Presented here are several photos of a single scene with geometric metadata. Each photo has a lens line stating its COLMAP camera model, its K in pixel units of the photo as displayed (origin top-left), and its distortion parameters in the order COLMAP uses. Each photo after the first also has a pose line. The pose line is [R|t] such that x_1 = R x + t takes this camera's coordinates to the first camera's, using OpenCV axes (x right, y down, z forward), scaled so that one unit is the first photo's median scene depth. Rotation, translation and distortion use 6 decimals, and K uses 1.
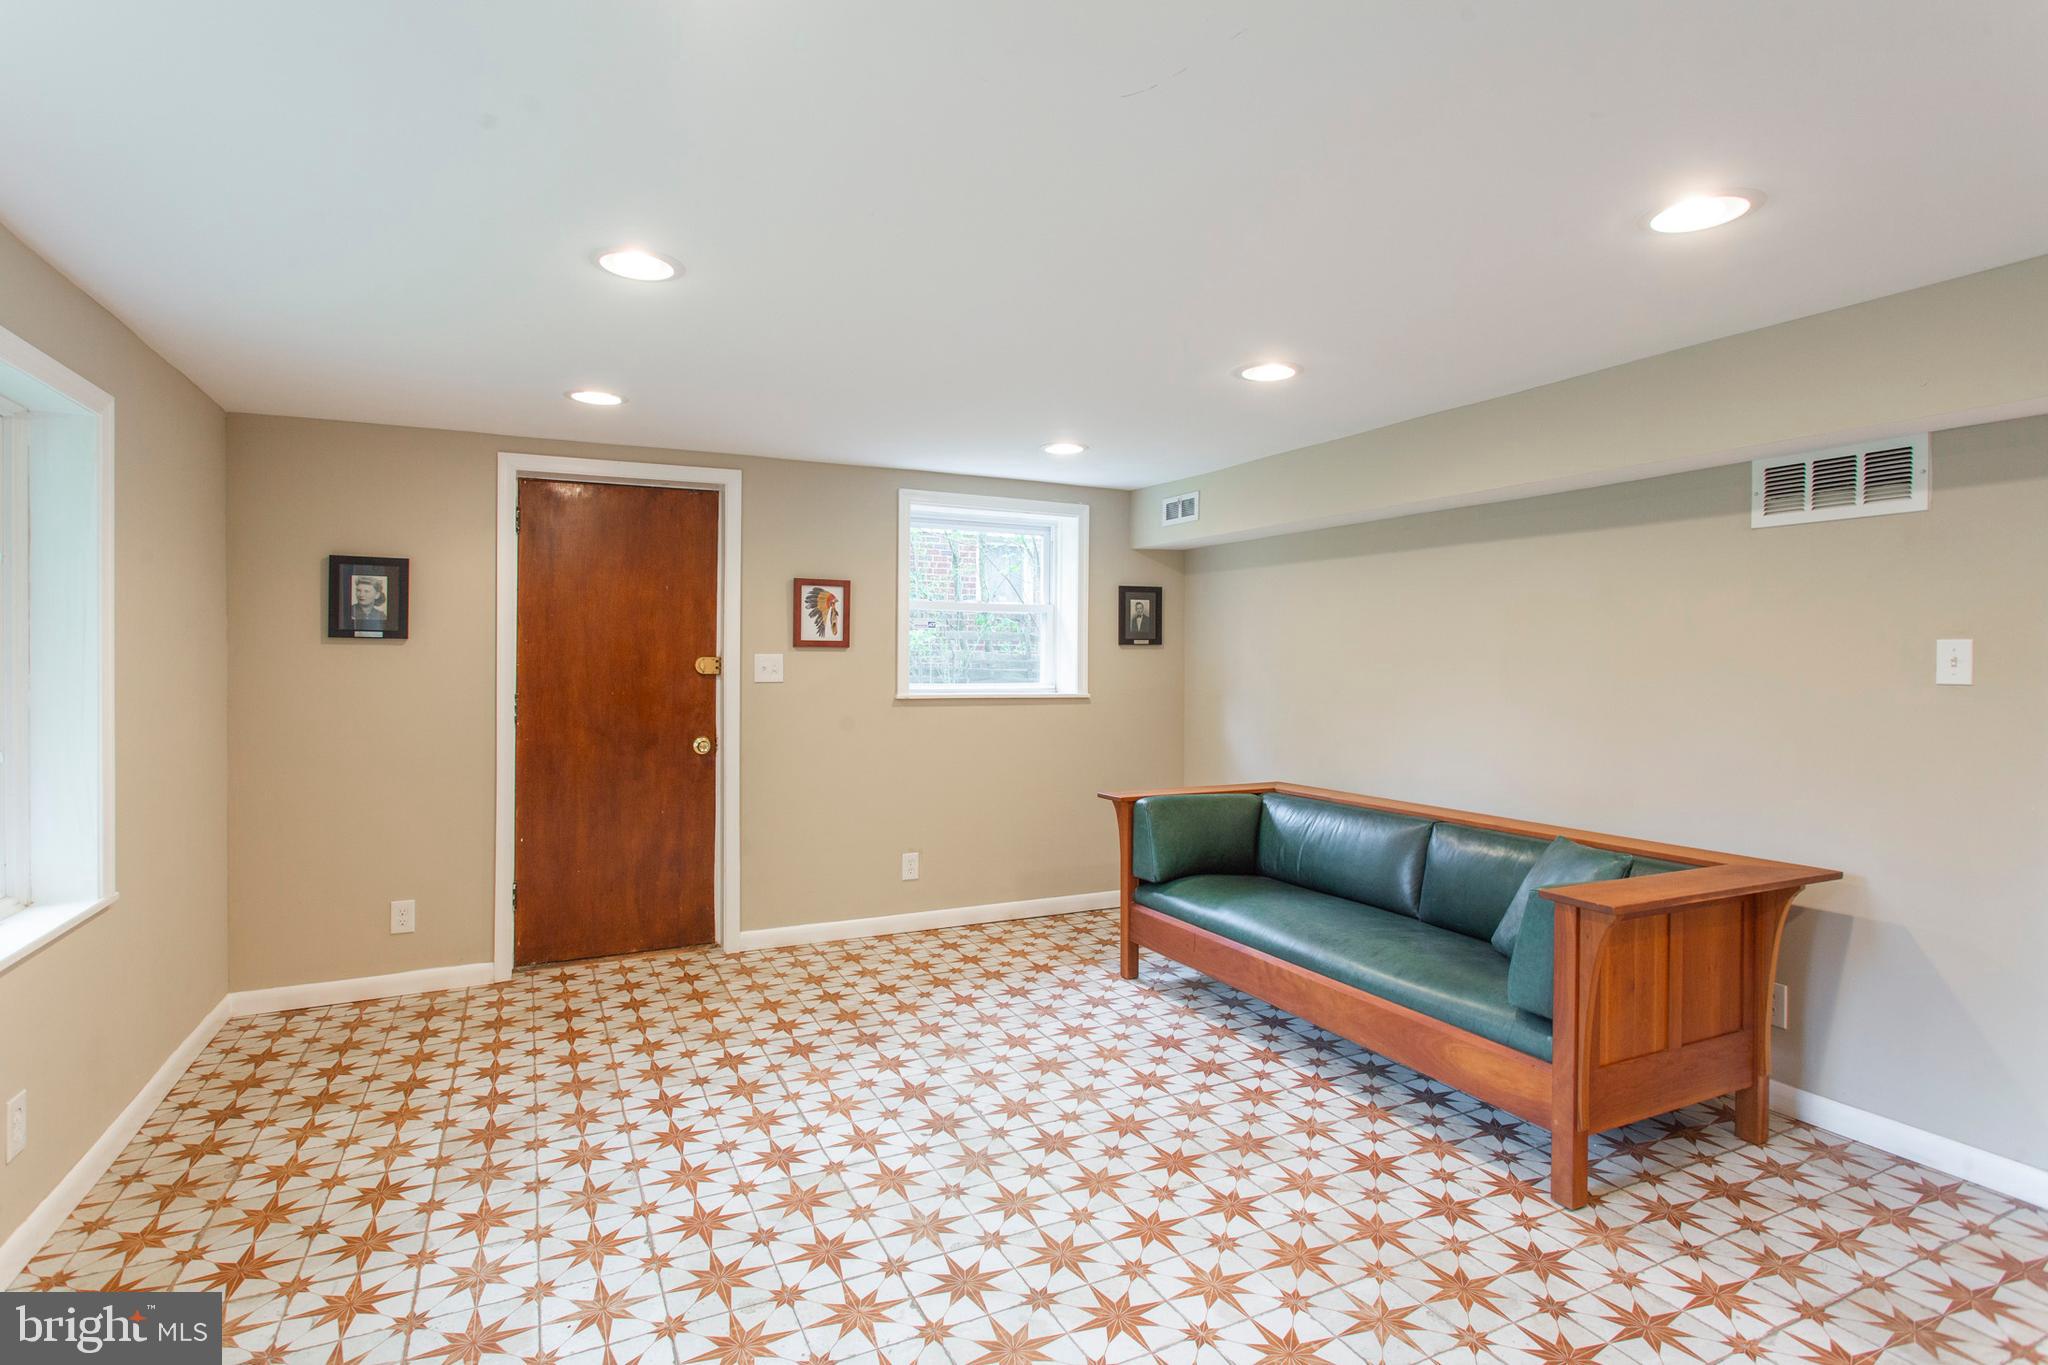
lens RADIAL K [[996.5, 0, 999.3], [0, 996.5, 662.3], [0, 0, 1]] dist [-0.013951, 0.007579]
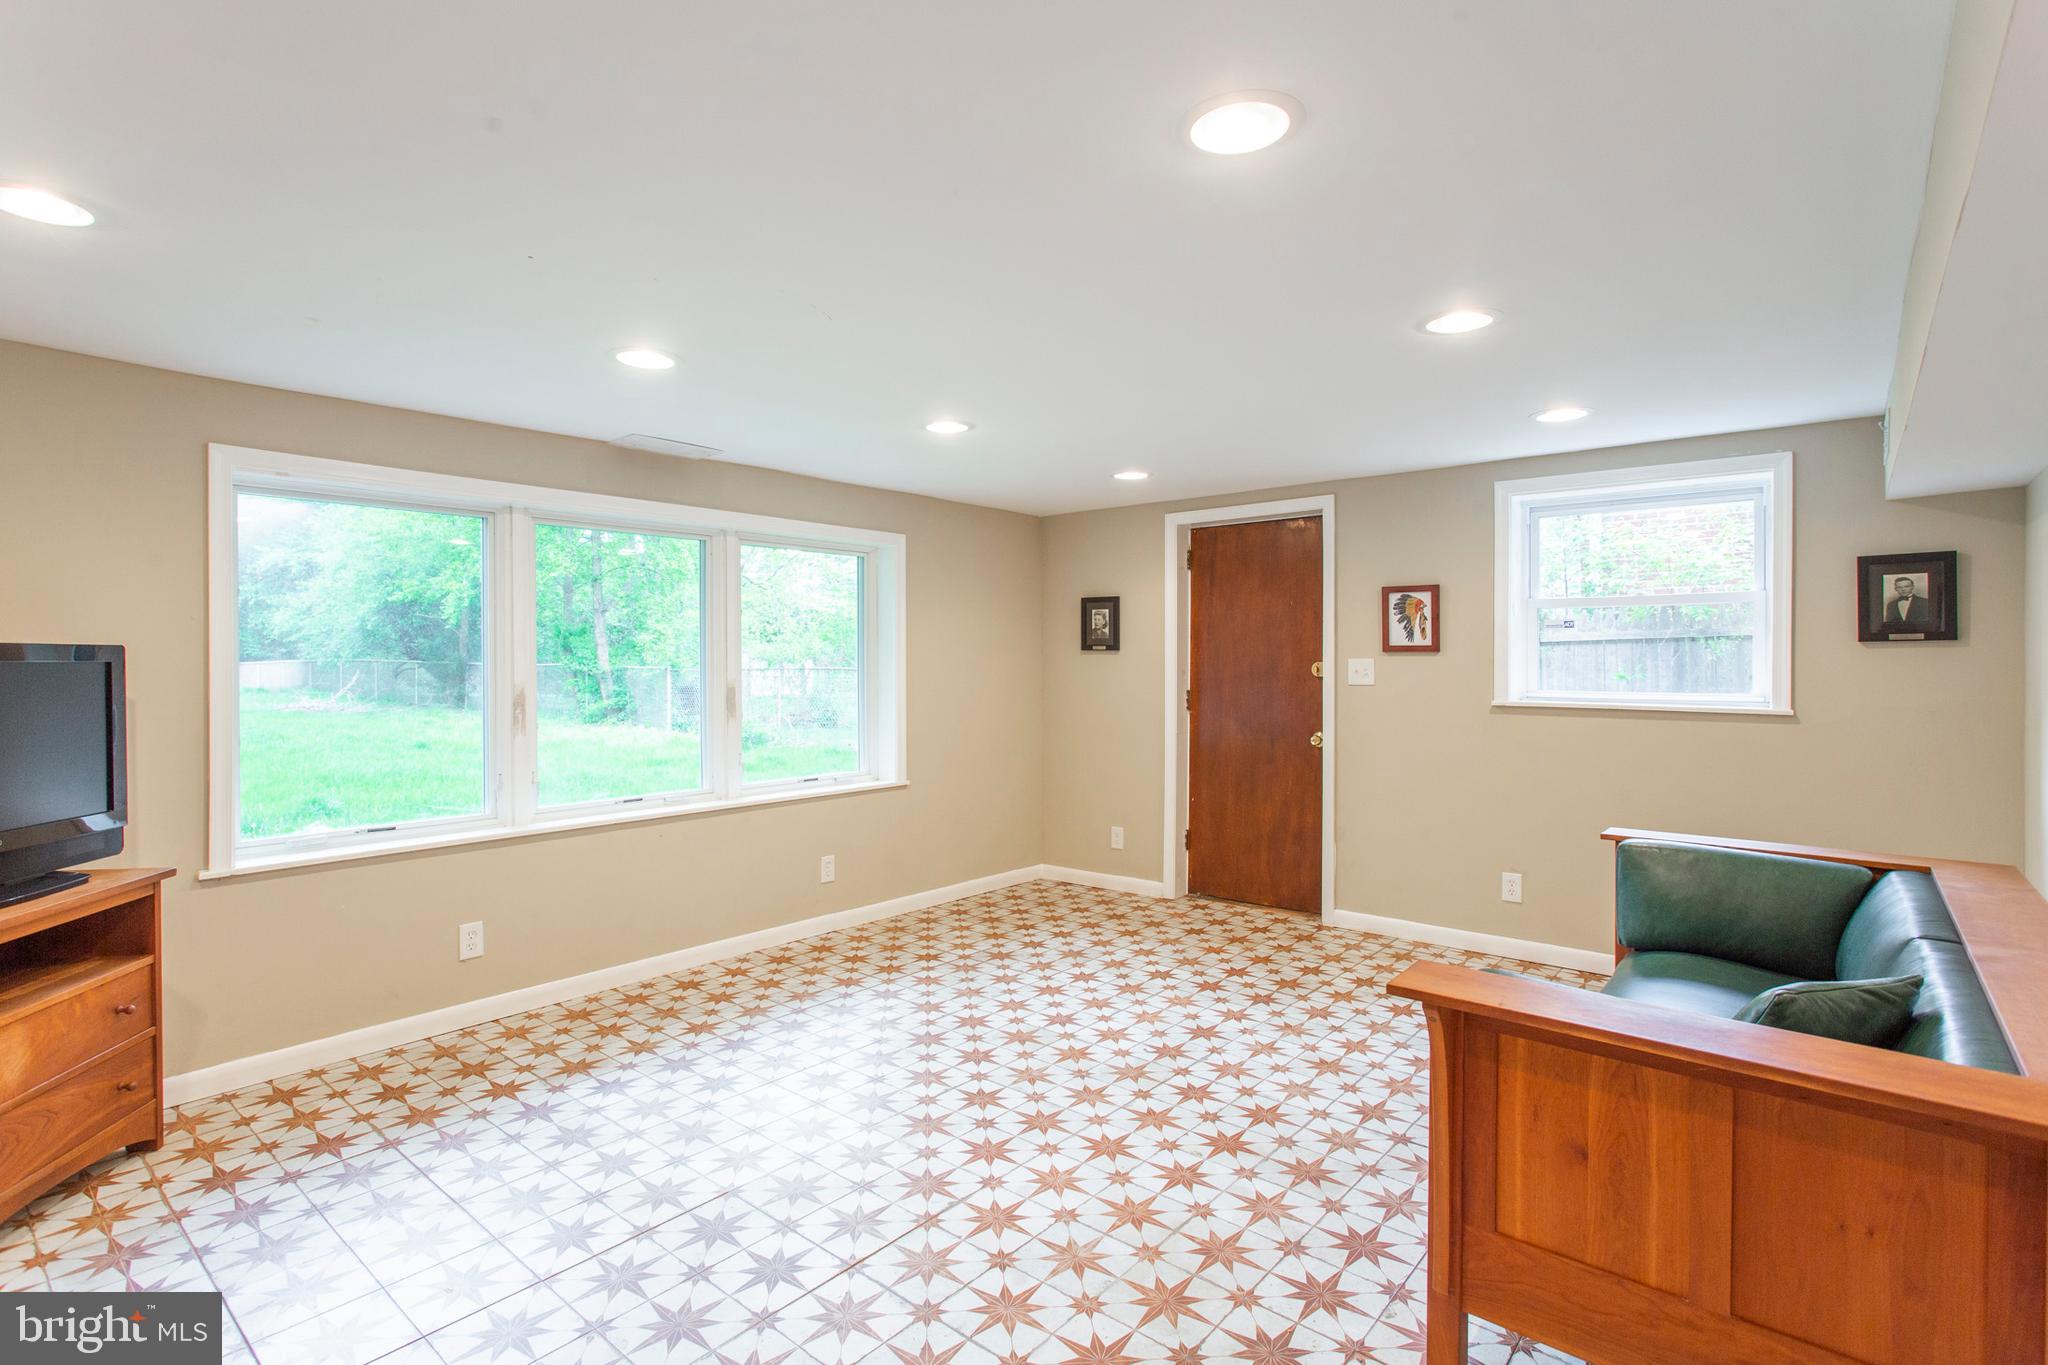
lens RADIAL K [[996.5, 0, 999.3], [0, 996.5, 662.3], [0, 0, 1]] dist [-0.013951, 0.007579]
pose [[0.404574, -0.002684, -0.914501, 0.816334], [-0.001252, 0.999993, -0.003489, -0.000522], [0.914505, 0.002556, 0.404568, 0.278374]]
